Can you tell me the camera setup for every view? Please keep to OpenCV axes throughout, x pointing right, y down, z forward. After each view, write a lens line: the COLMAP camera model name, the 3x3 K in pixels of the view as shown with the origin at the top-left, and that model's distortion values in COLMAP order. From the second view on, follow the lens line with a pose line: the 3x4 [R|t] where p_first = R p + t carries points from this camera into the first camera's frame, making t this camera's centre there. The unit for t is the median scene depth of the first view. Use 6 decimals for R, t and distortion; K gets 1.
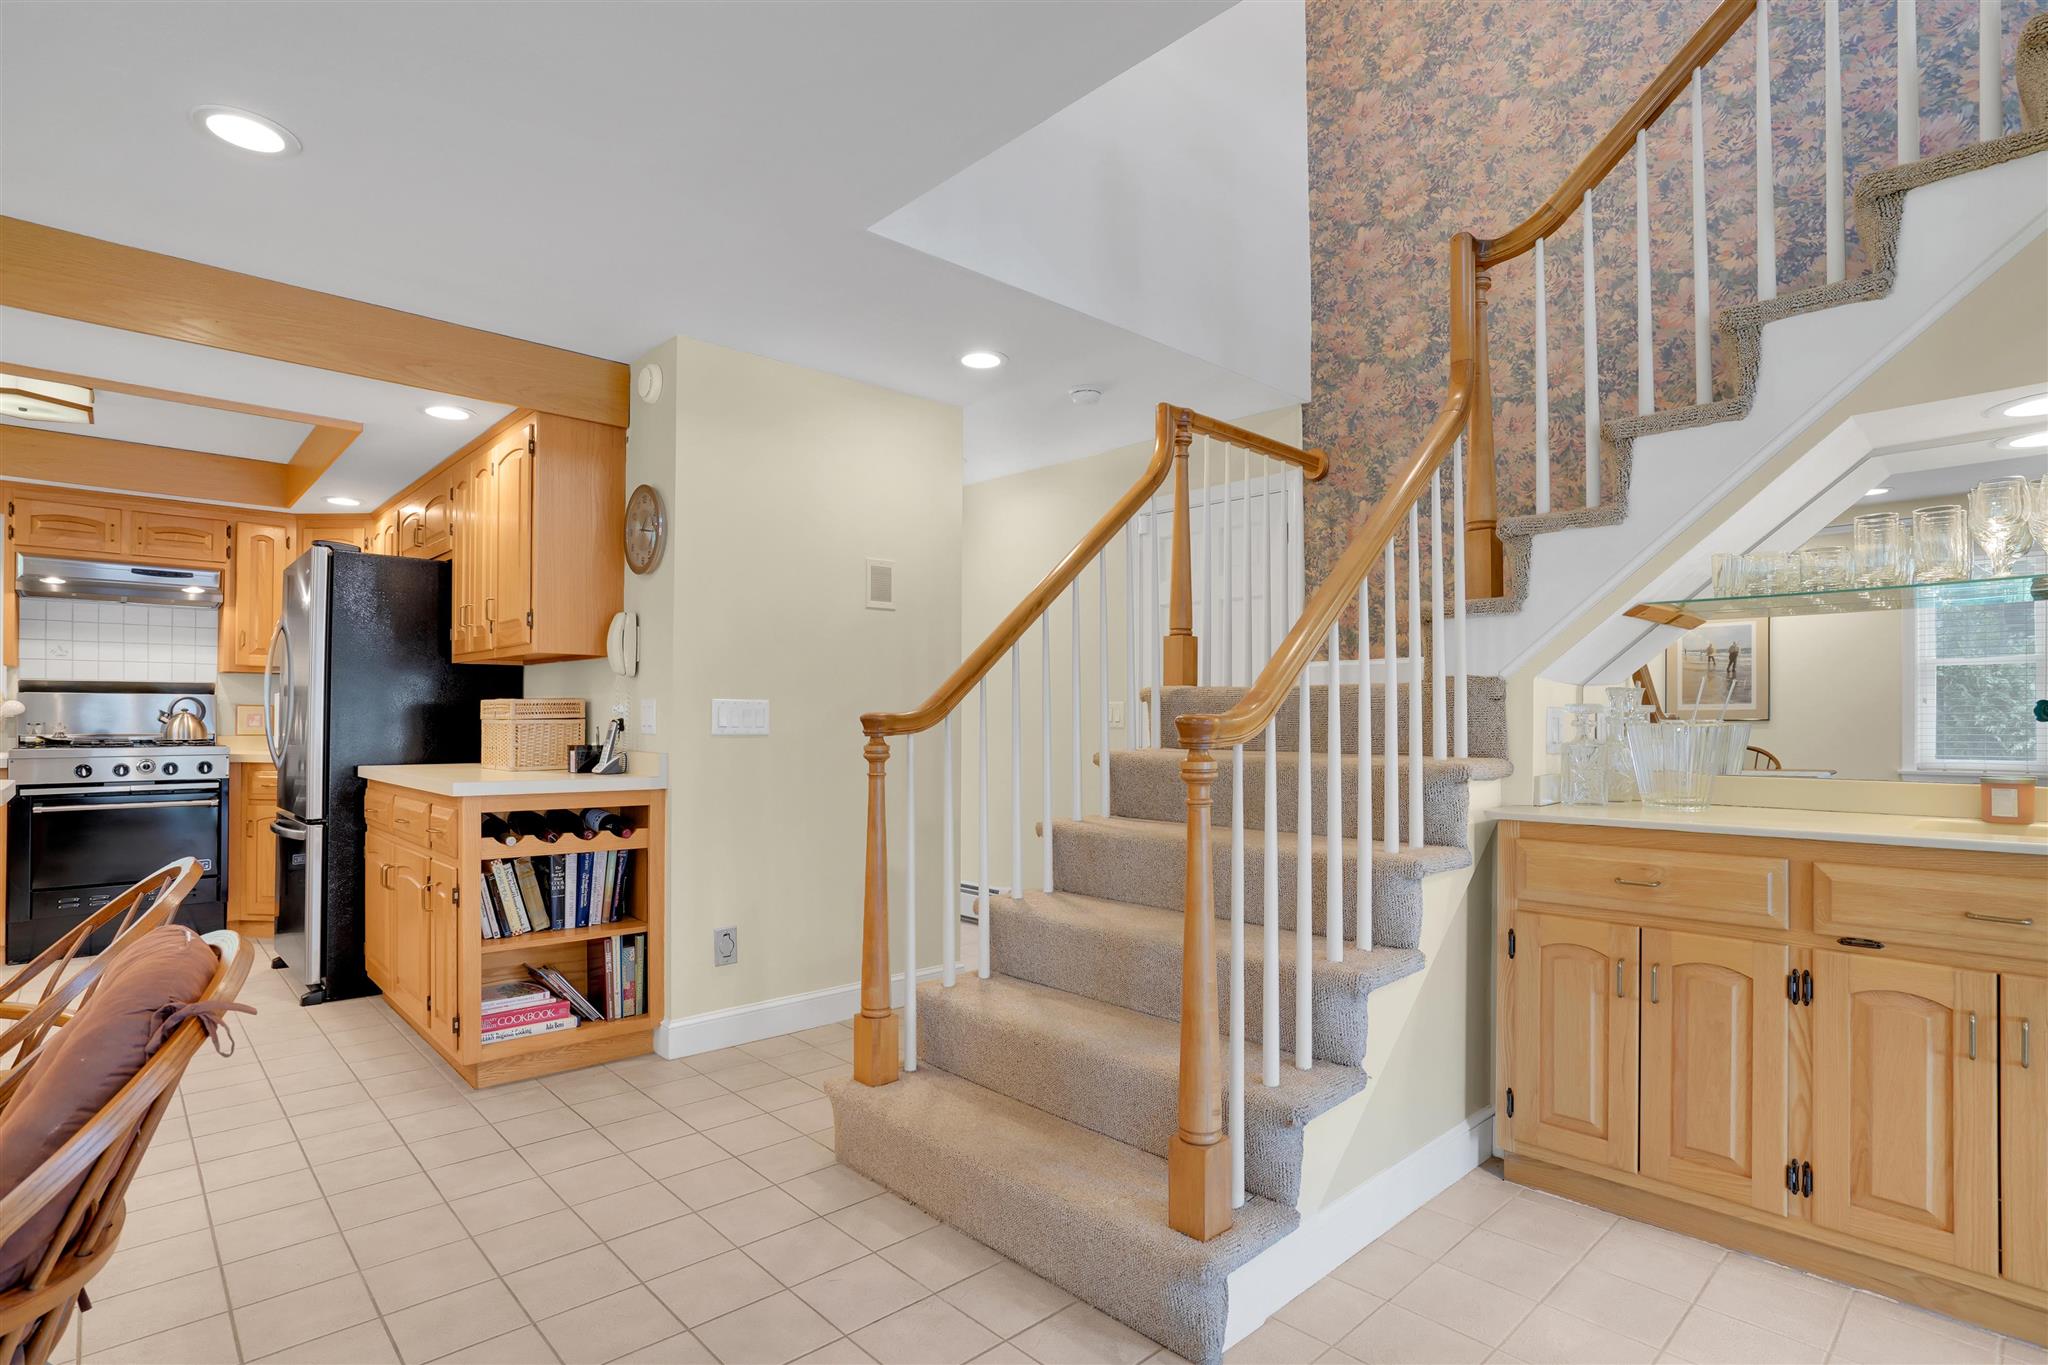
lens RADIAL K [[968.1, 0, 987.8], [0, 968.1, 715.4], [0, 0, 1]] dist [-0.036749, 0.006671]
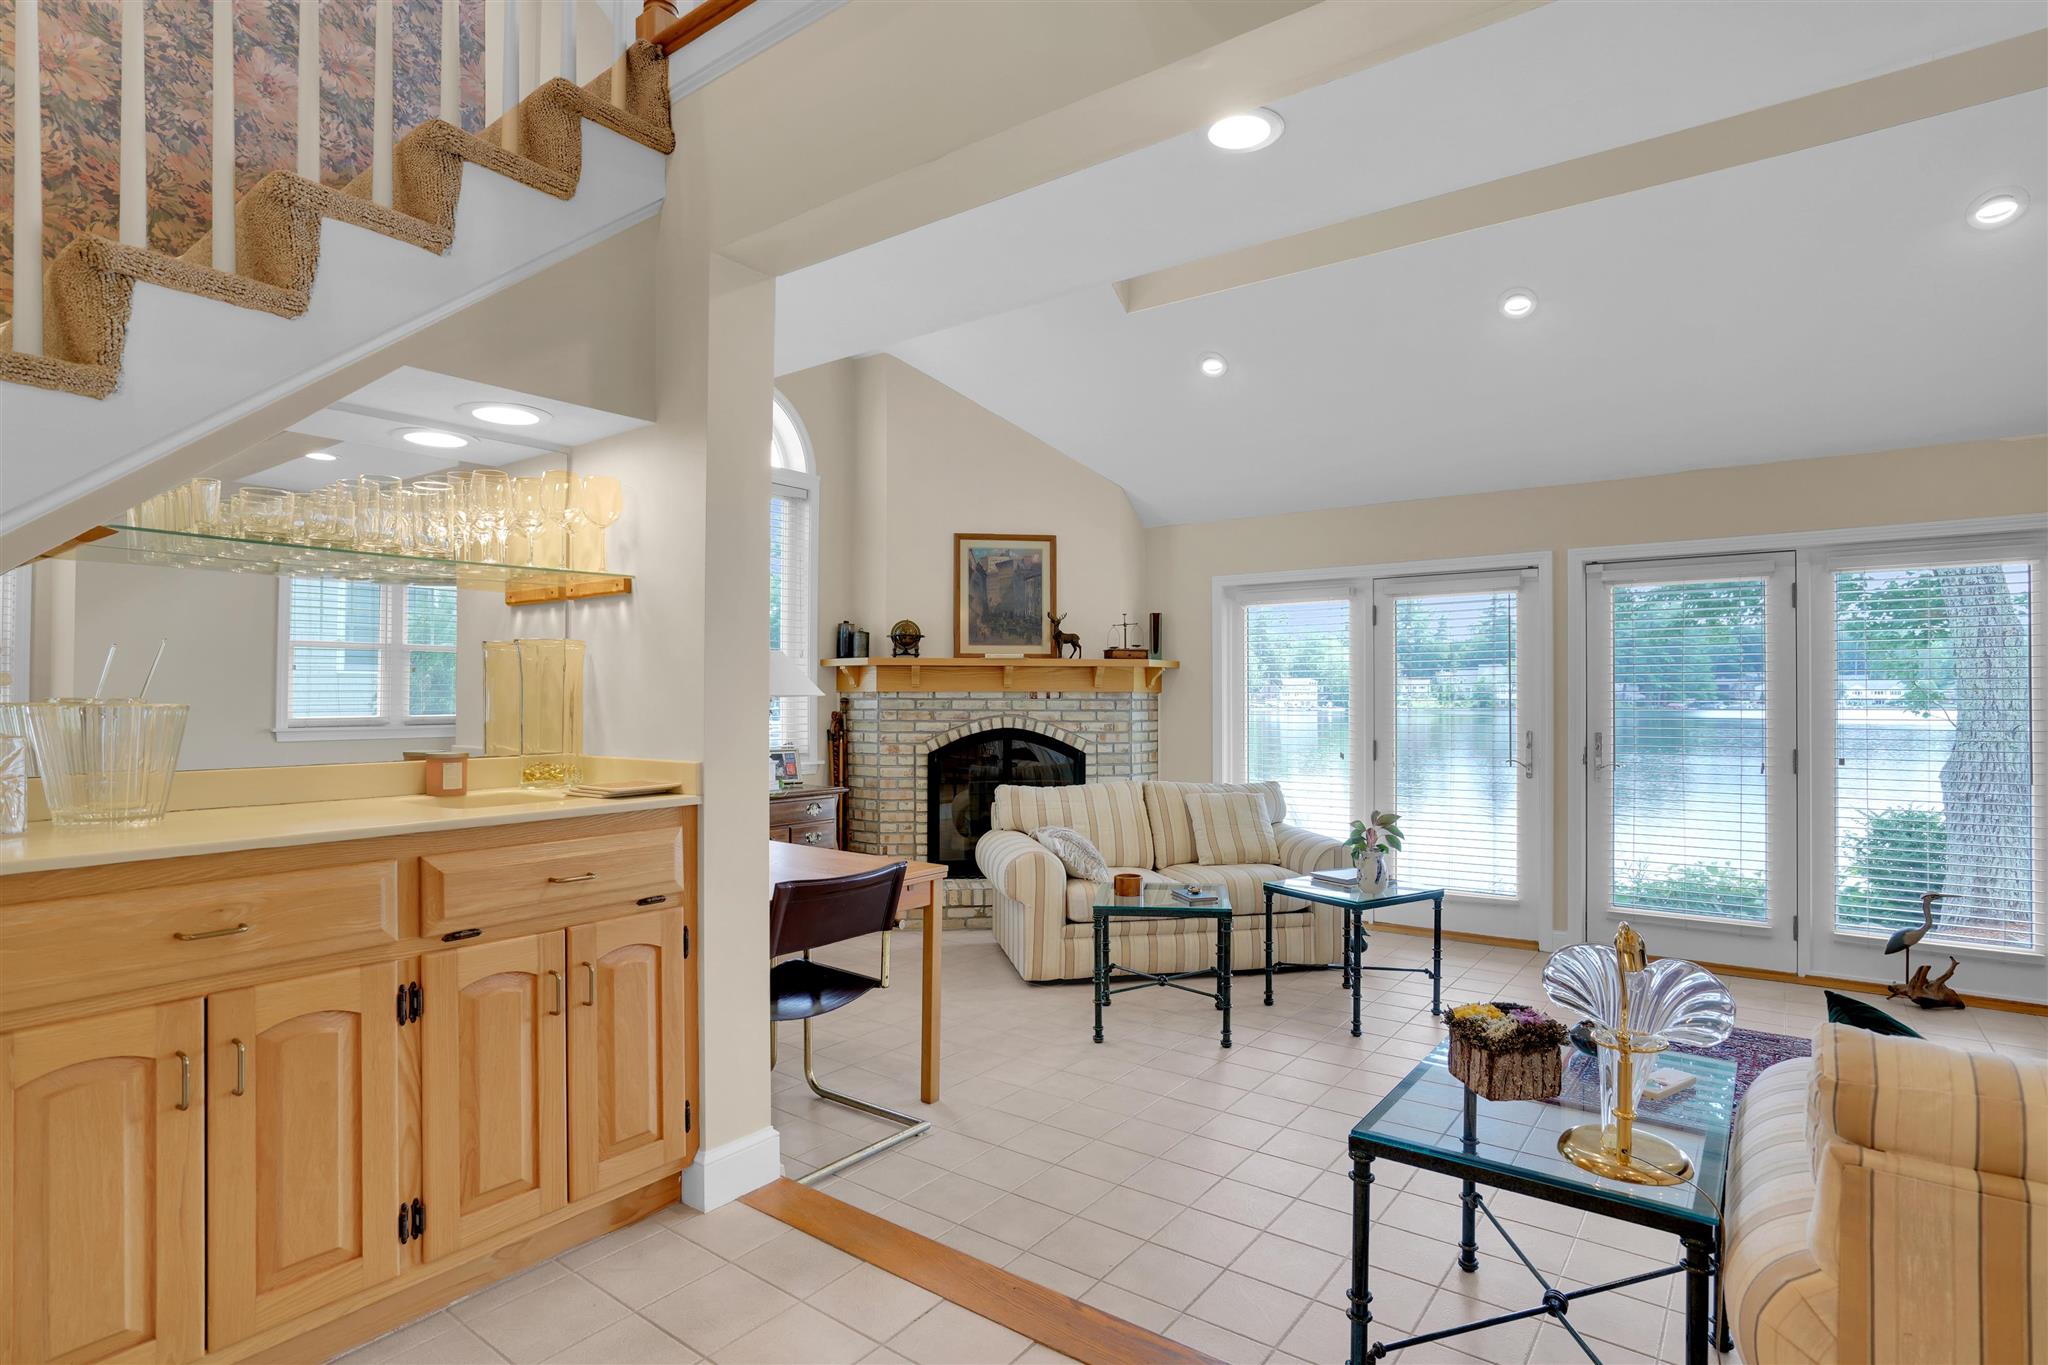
lens RADIAL K [[1031.6, 0, 1040.4], [0, 1031.6, 702.5], [0, 0, 1]] dist [-0.011937, 0.007539]
pose [[-0.183263, -0.003069, 0.983059, -0.105402], [0.002506, 0.999990, 0.003589, 0.004199], [-0.983061, 0.003121, -0.183253, 0.347546]]
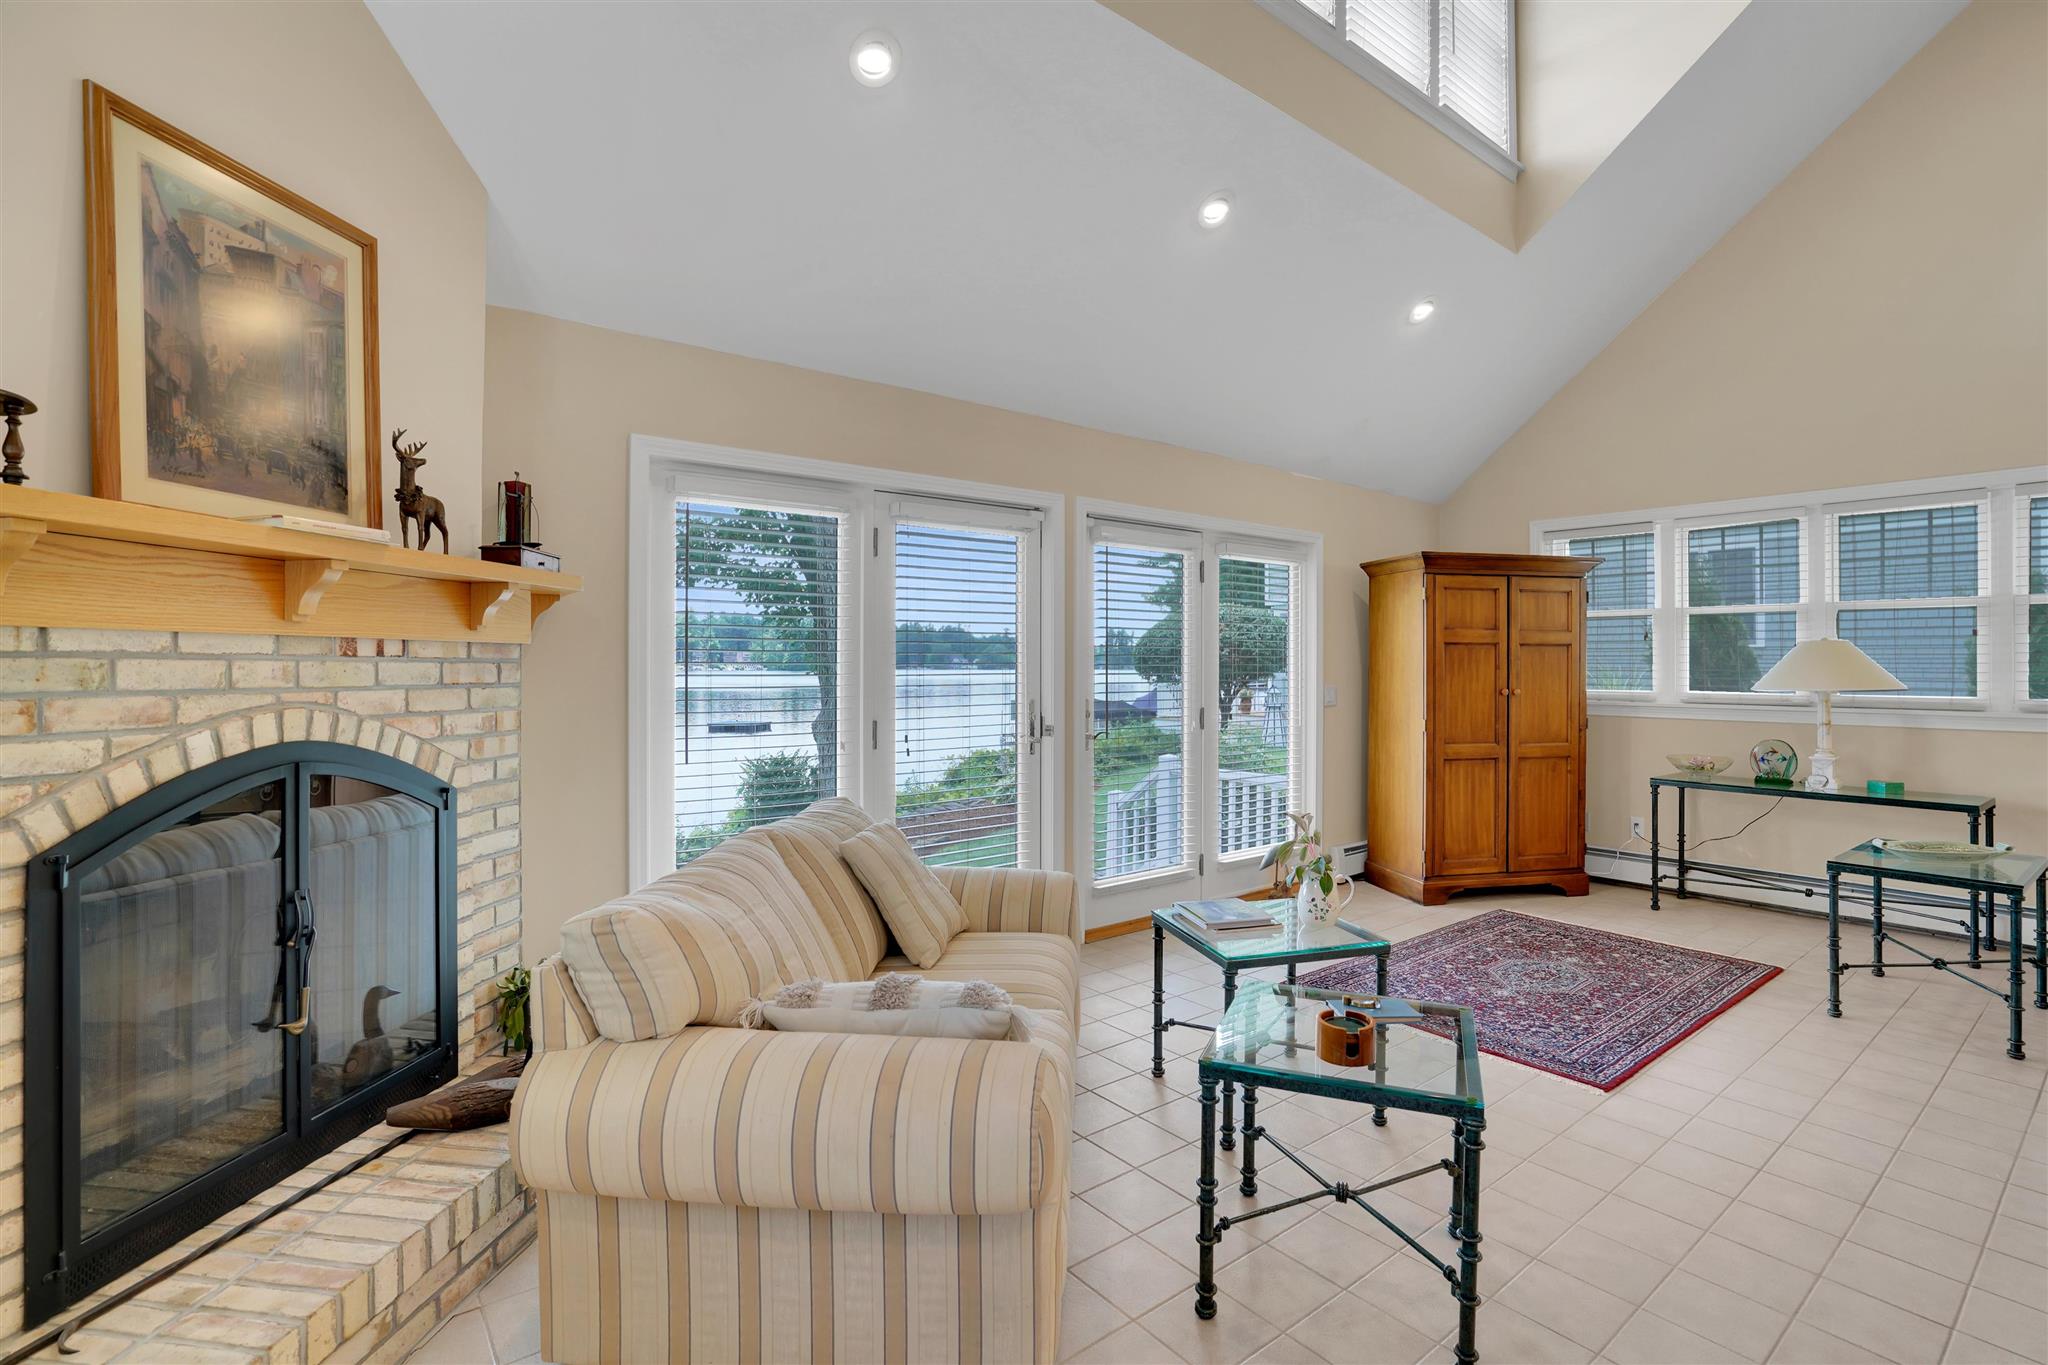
lens RADIAL K [[967.2, 0, 1063.2], [0, 967.2, 666.7], [0, 0, 1]] dist [-0.048691, 0.015060]
pose [[-0.996454, -0.002525, 0.084100, 1.292856], [-0.002167, 0.999988, 0.004344, 0.007179], [-0.084110, 0.004146, -0.996448, 0.618346]]
